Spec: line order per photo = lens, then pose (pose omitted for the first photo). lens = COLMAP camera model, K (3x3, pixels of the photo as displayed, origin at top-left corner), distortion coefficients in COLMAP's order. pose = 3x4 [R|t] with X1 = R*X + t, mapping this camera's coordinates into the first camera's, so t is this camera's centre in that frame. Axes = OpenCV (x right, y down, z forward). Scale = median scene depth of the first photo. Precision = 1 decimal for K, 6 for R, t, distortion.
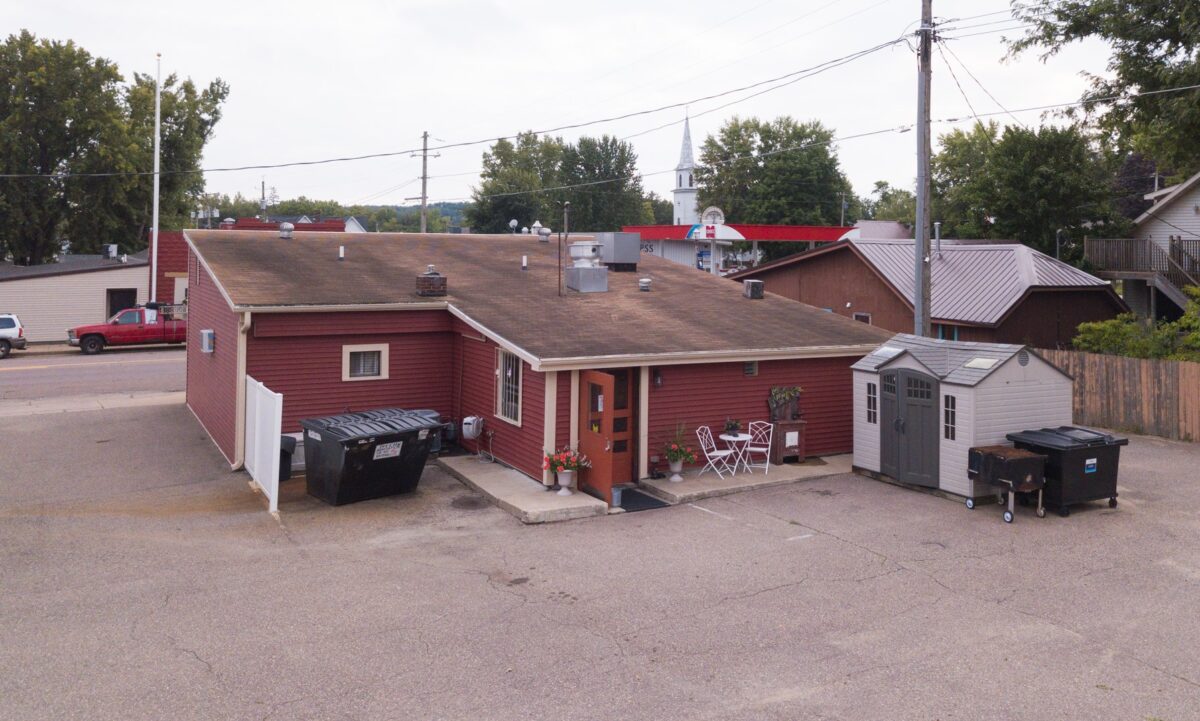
lens RADIAL K [[1021.3, 0, 656.5], [0, 1021.3, 229.9], [0, 0, 1]] dist [0.027130, 0.003015]
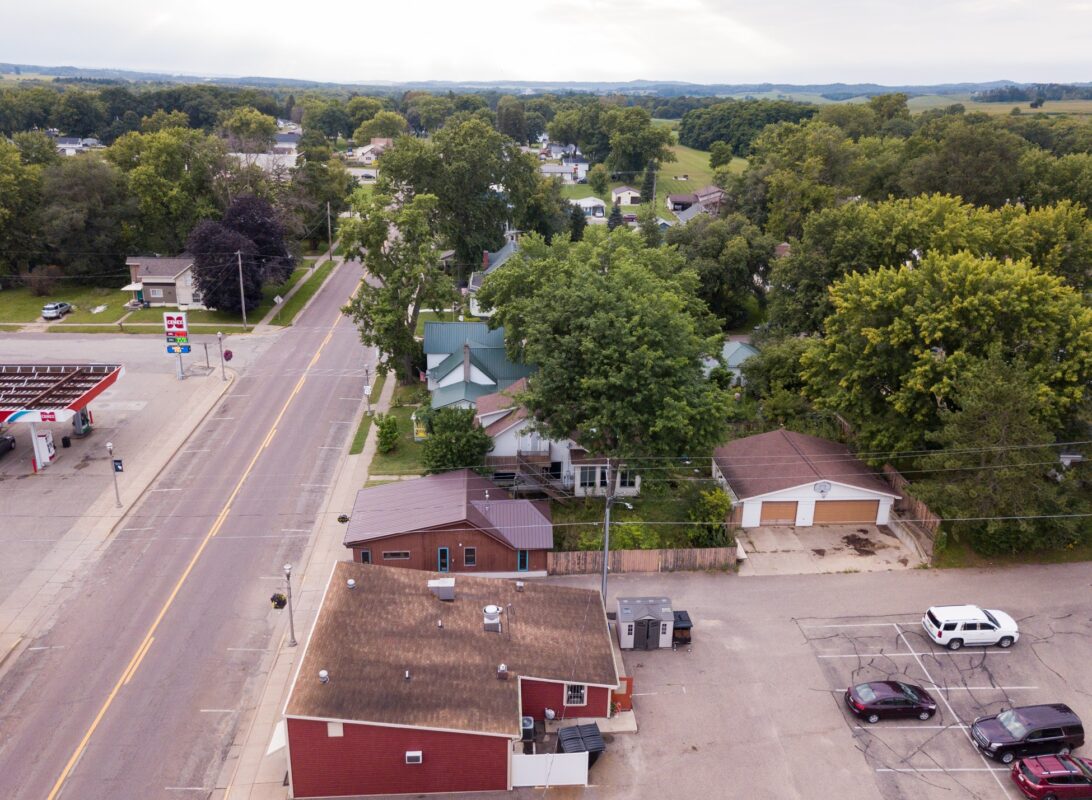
lens RADIAL K [[858.9, 0, 546.0], [0, 858.9, 400.0], [0, 0, 1]] dist [0.001596, 0.000916]
pose [[0.445020, -0.310749, 0.839876, -0.878805], [-0.029827, 0.932200, 0.360713, -0.662318], [-0.895024, -0.185575, 0.405579, 0.140398]]
